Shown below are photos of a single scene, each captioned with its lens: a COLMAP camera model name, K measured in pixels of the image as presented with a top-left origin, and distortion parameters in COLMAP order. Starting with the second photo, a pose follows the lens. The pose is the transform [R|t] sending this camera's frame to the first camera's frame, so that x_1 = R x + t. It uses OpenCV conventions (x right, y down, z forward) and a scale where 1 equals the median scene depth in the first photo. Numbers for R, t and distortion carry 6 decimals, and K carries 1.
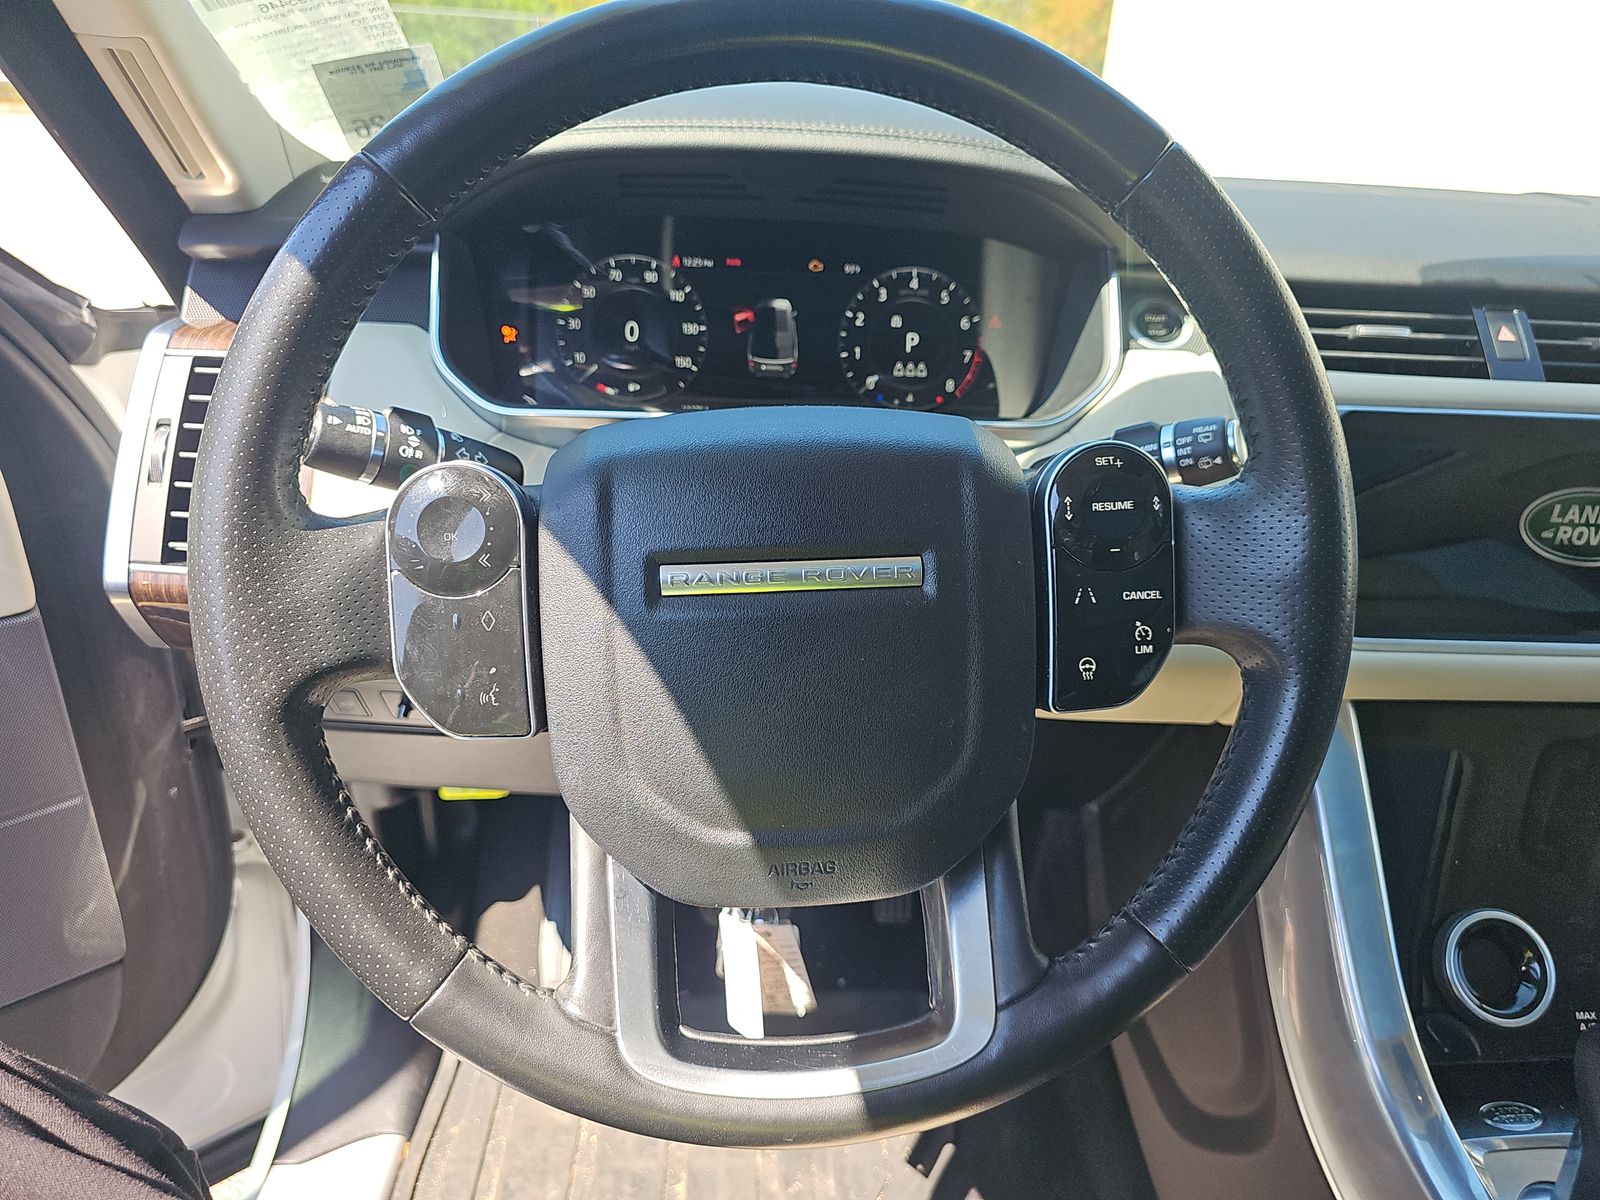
lens RADIAL K [[1074.8, 0, 796.2], [0, 1074.8, 579.9], [0, 0, 1]] dist [0.009405, -0.003484]
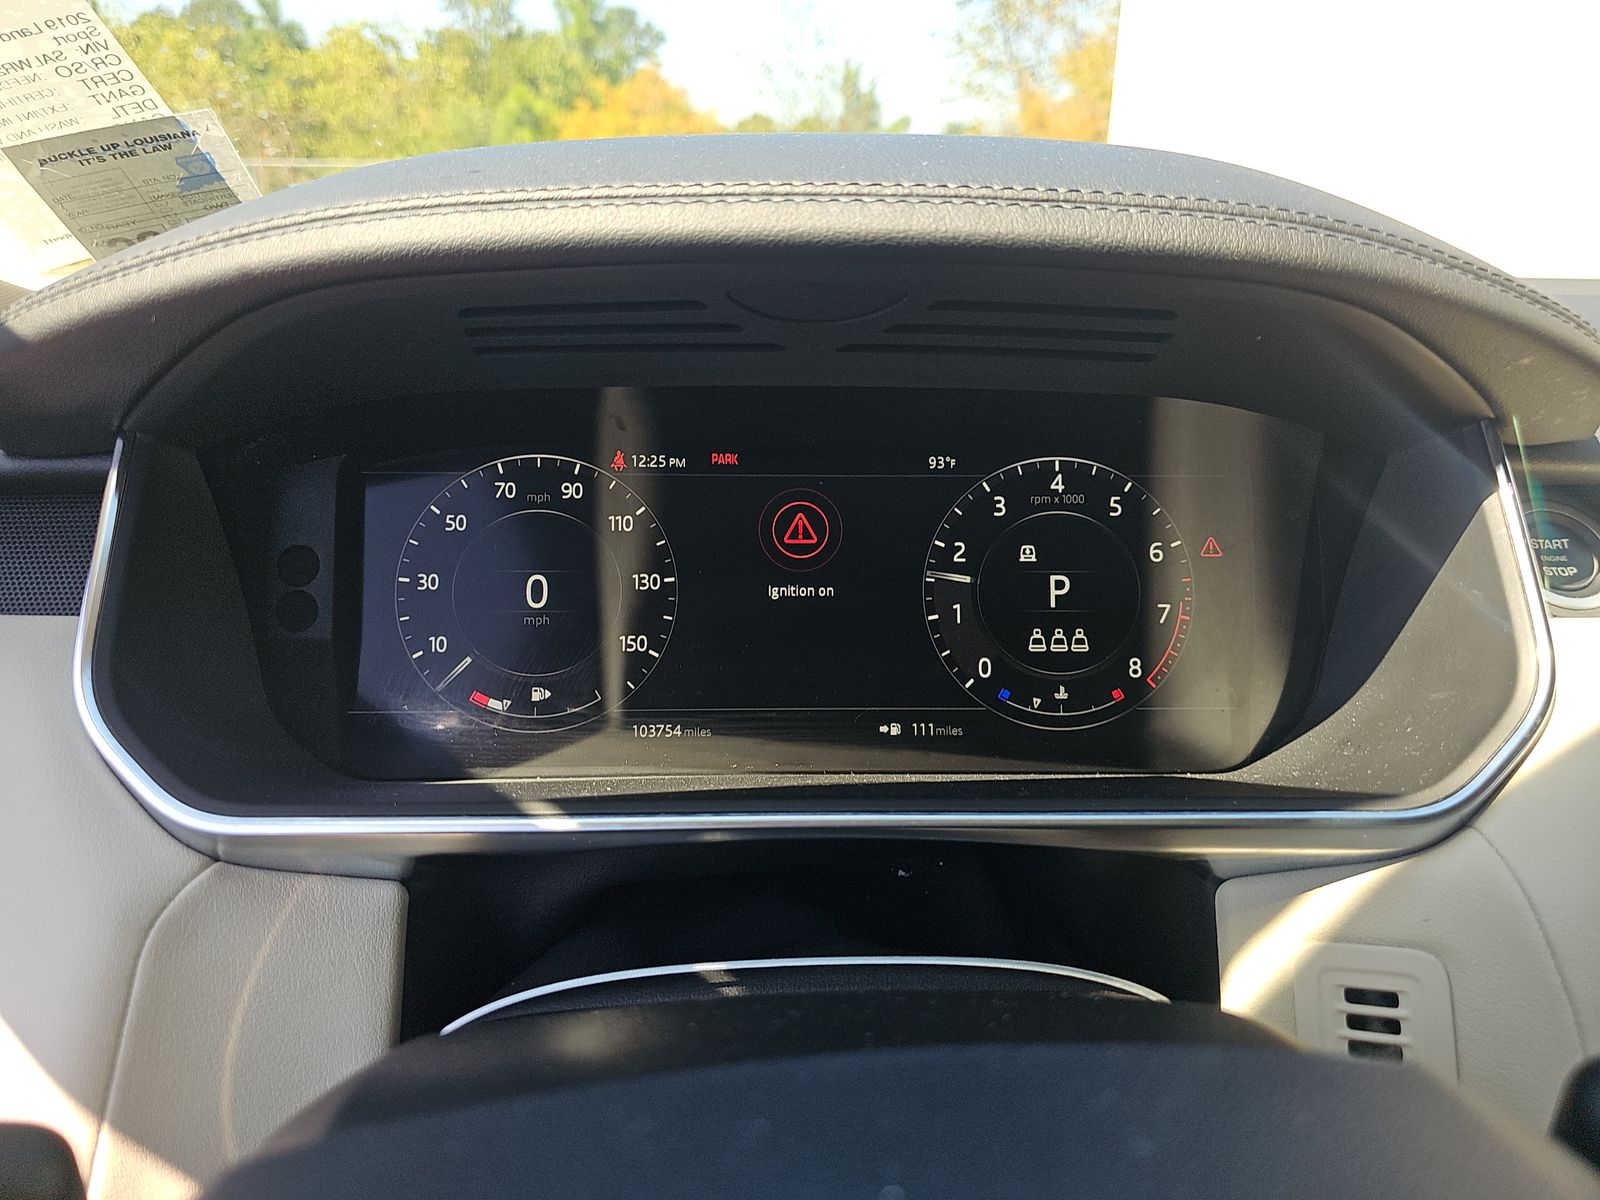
lens RADIAL K [[1067.5, 0, 798.3], [0, 1067.5, 559.1], [0, 0, 1]] dist [0.053609, -0.049616]
pose [[0.999390, -0.032223, -0.013490, -0.016015], [0.030220, 0.991206, -0.128828, -0.182744], [0.017523, 0.128342, 0.991575, 0.495136]]
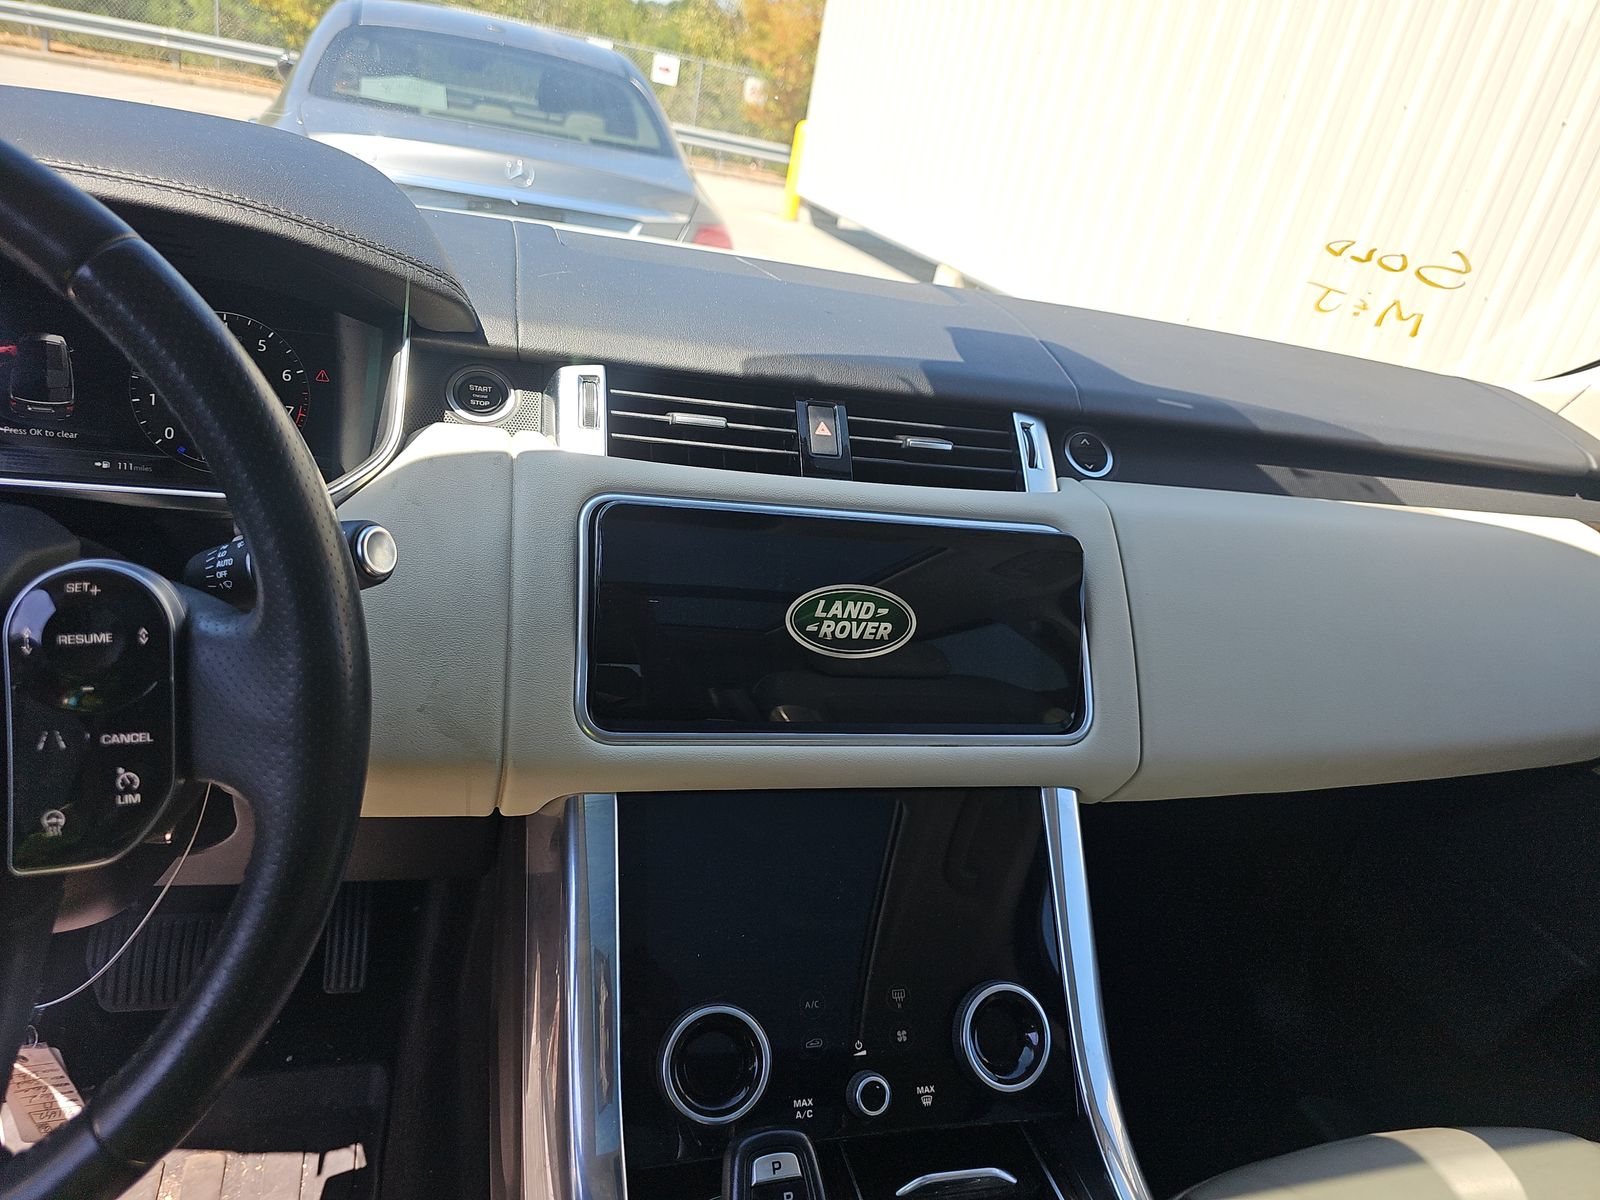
lens RADIAL K [[1067.5, 0, 798.3], [0, 1067.5, 559.1], [0, 0, 1]] dist [0.053609, -0.049616]
pose [[0.969329, 0.030984, 0.243804, 0.385535], [-0.026869, 0.999435, -0.020187, -0.079107], [-0.244292, 0.013017, 0.969614, -0.003104]]
